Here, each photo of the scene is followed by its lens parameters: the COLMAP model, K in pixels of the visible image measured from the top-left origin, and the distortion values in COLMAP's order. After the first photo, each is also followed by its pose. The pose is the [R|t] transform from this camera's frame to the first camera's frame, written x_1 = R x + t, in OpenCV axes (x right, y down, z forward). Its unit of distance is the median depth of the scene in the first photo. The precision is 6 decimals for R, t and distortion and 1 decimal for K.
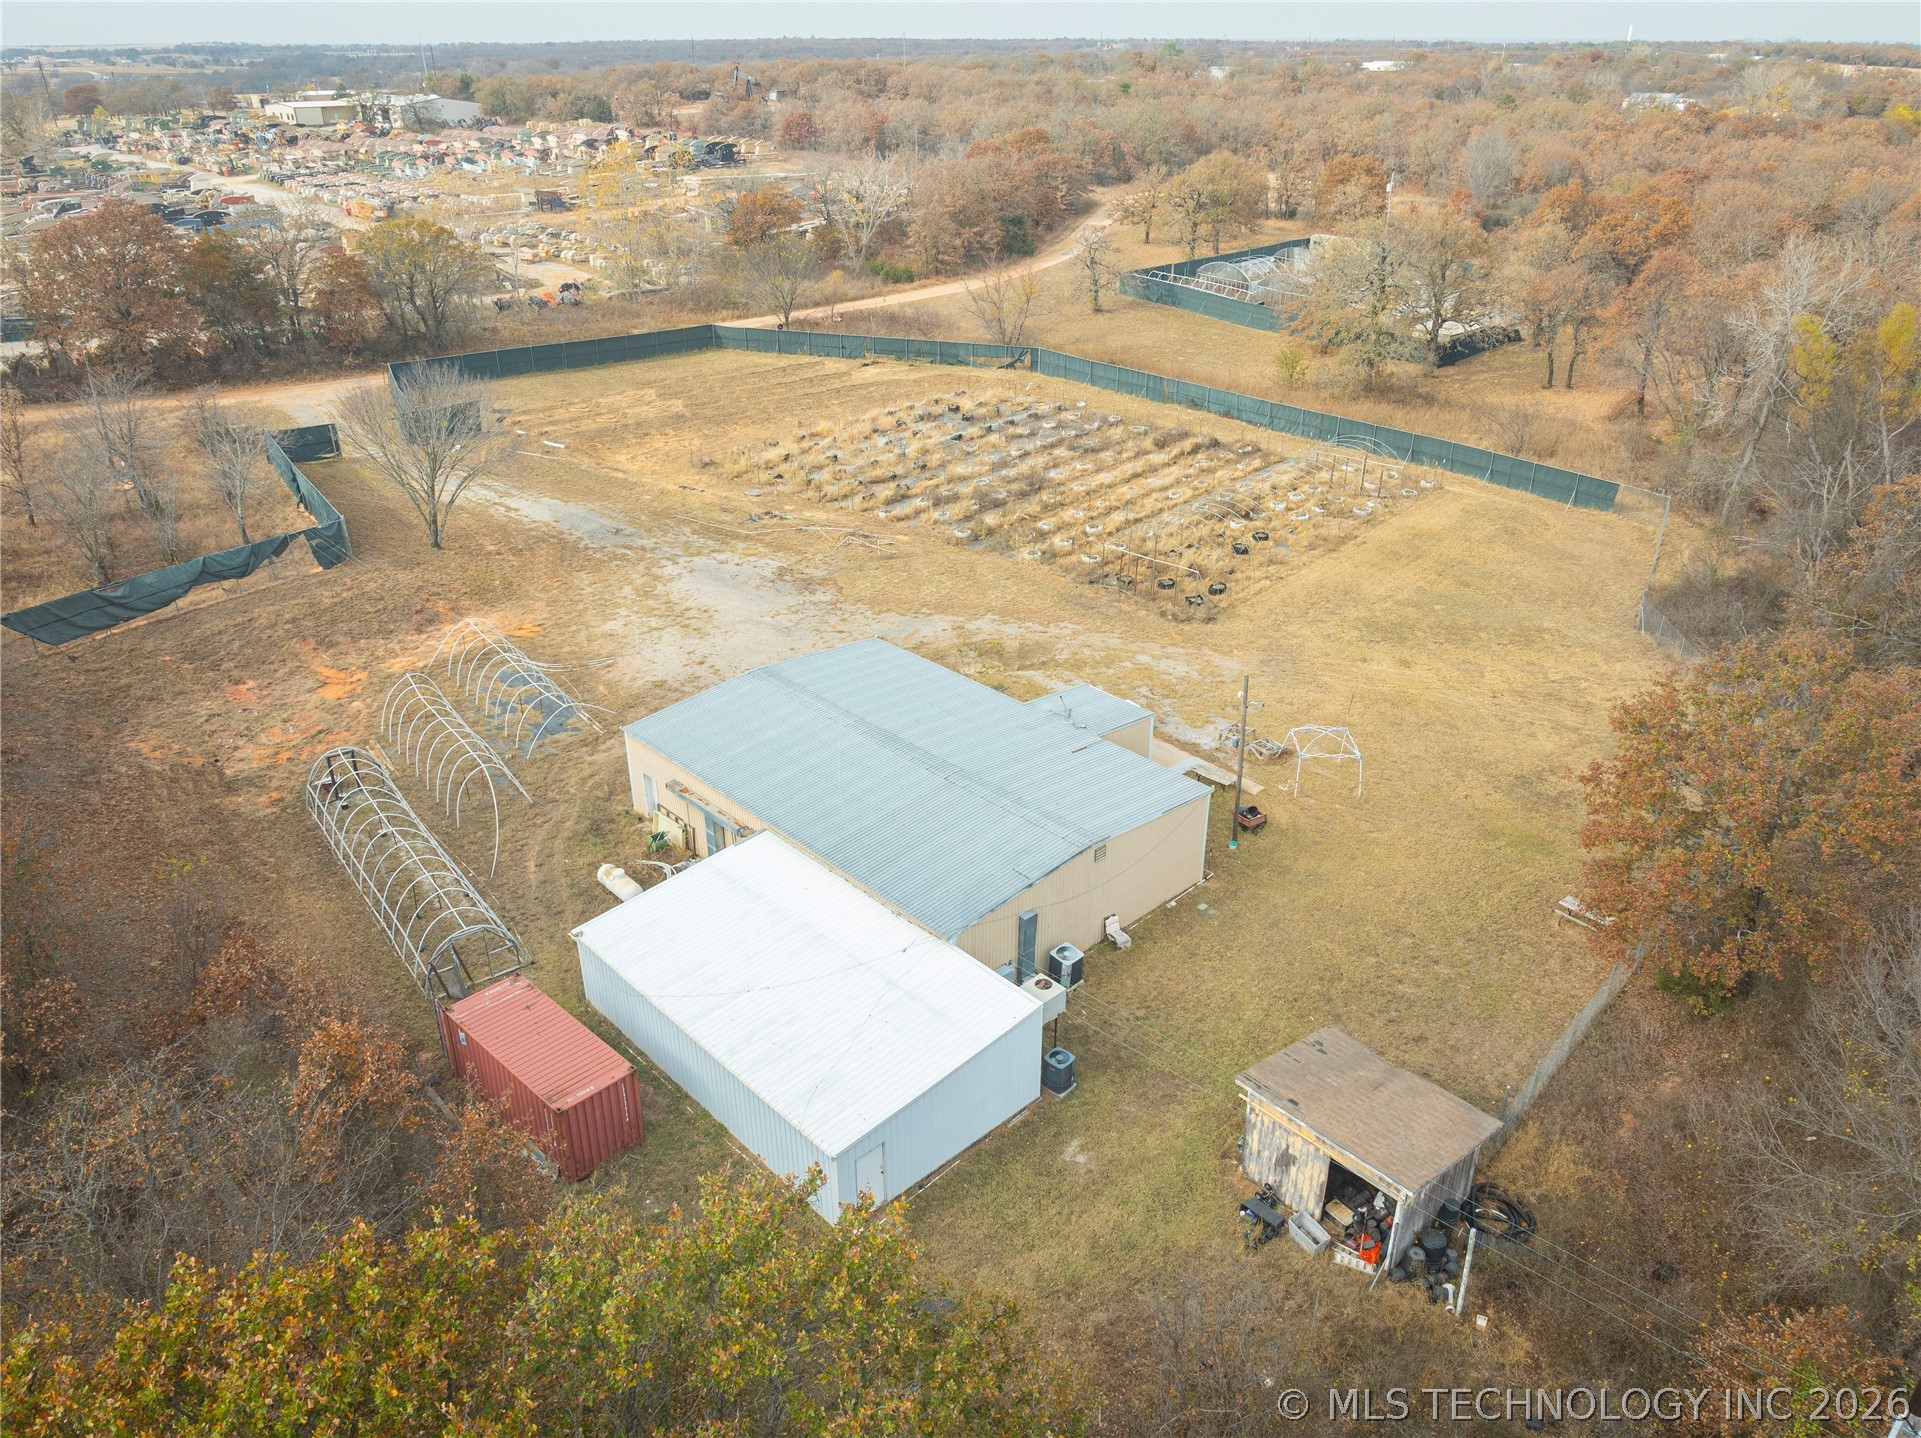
lens RADIAL K [[1348.5, 0, 958.3], [0, 1348.5, 728.1], [0, 0, 1]] dist [-0.031148, 0.016629]
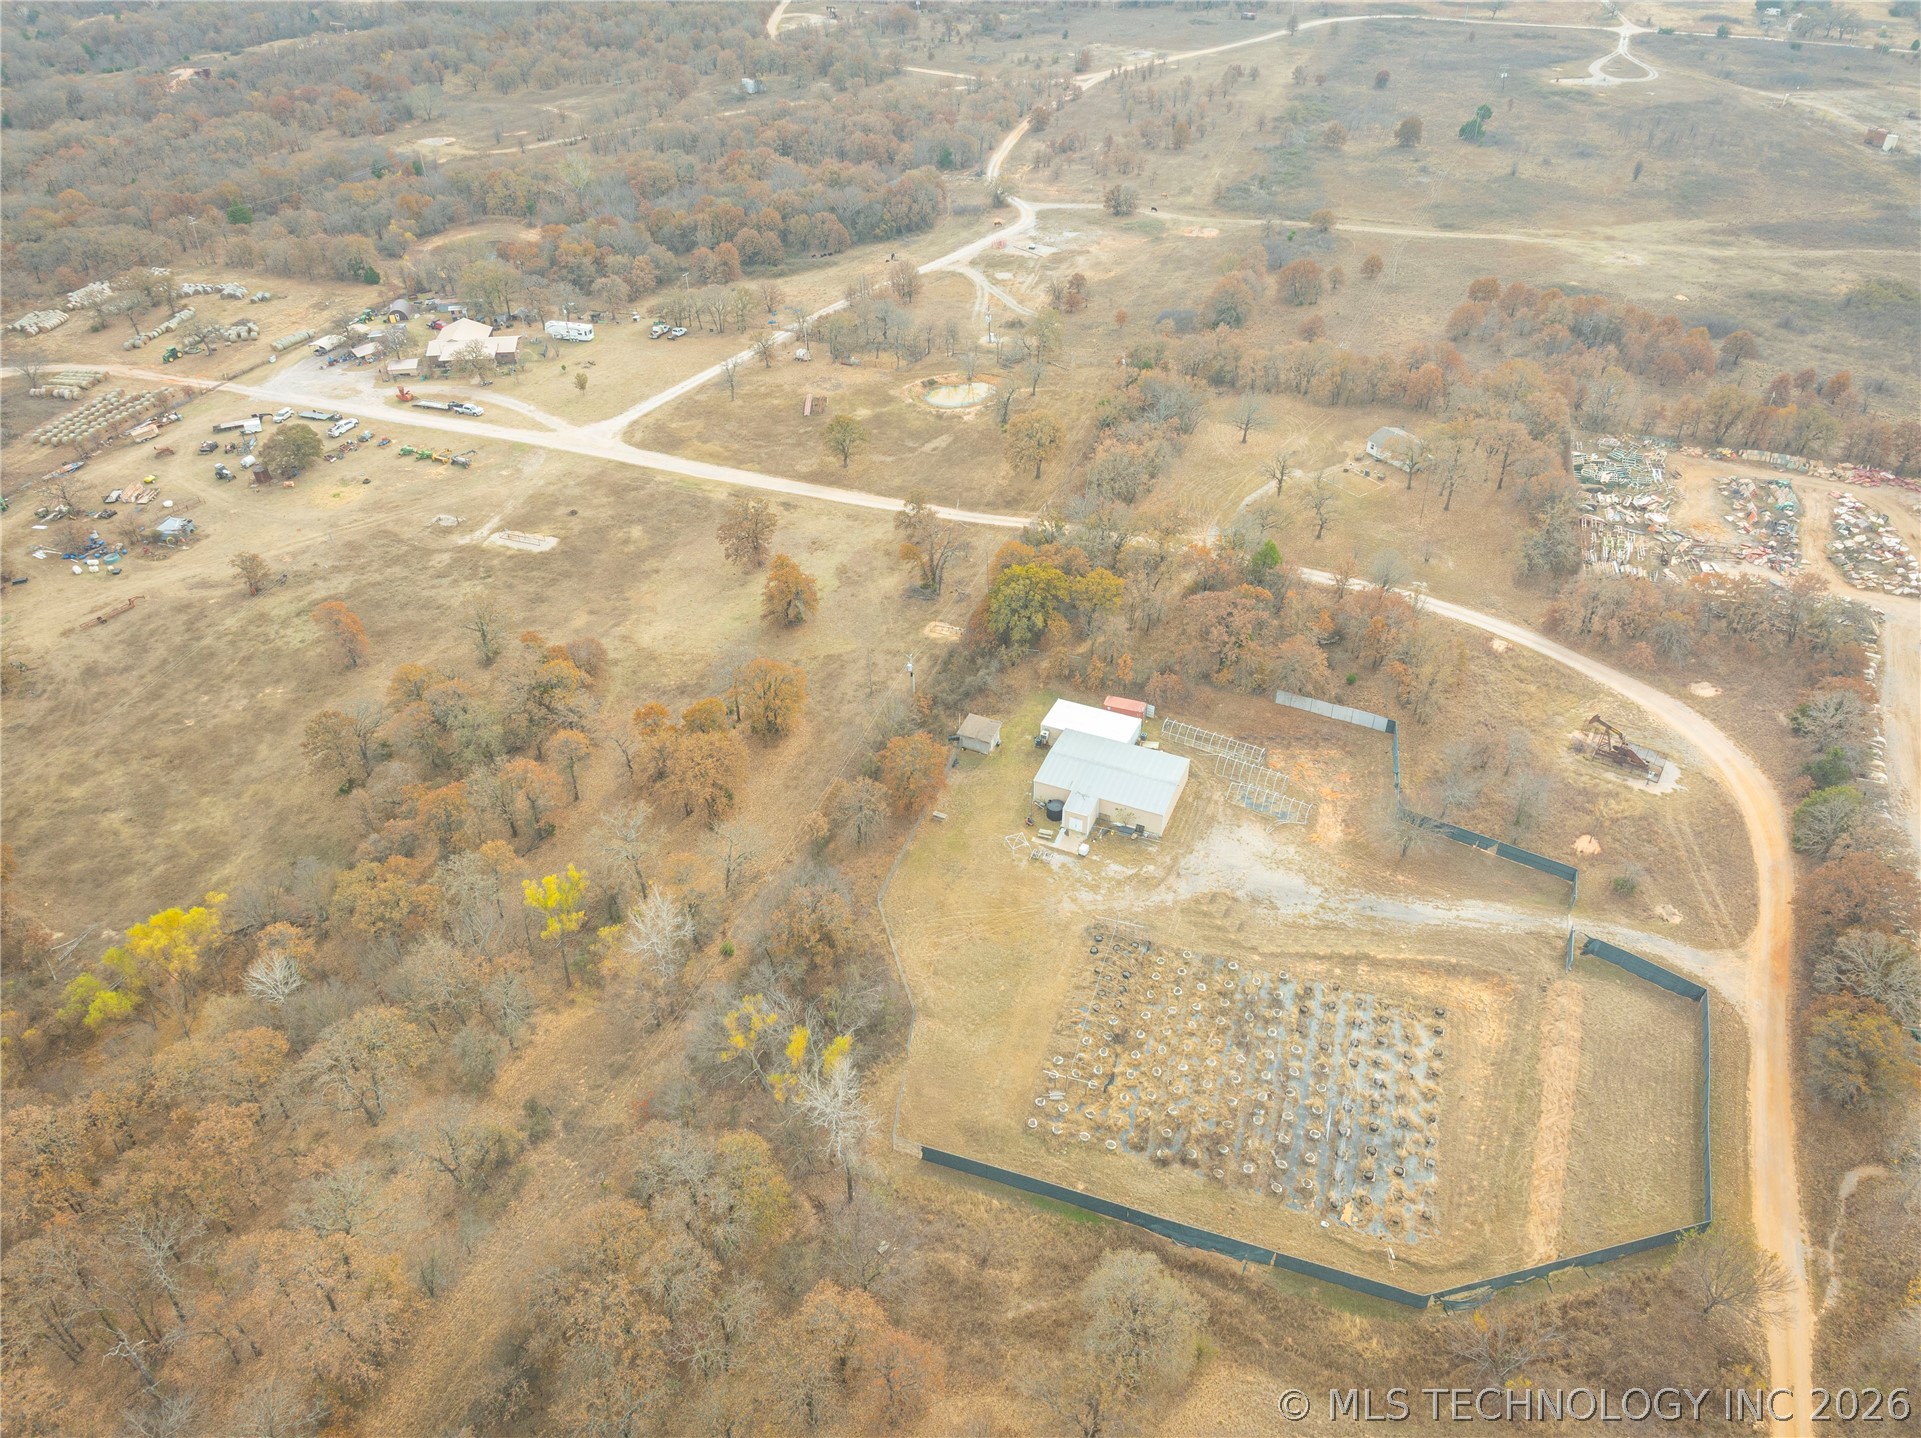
lens RADIAL K [[1348.5, 0, 962.2], [0, 1348.5, 713.8], [0, 0, 1]] dist [-0.031148, 0.016629]
pose [[-0.918216, 0.251412, -0.306056, 0.844503], [-0.168544, 0.451246, 0.876339, -1.896738], [0.358429, 0.856253, -0.371968, 1.223062]]
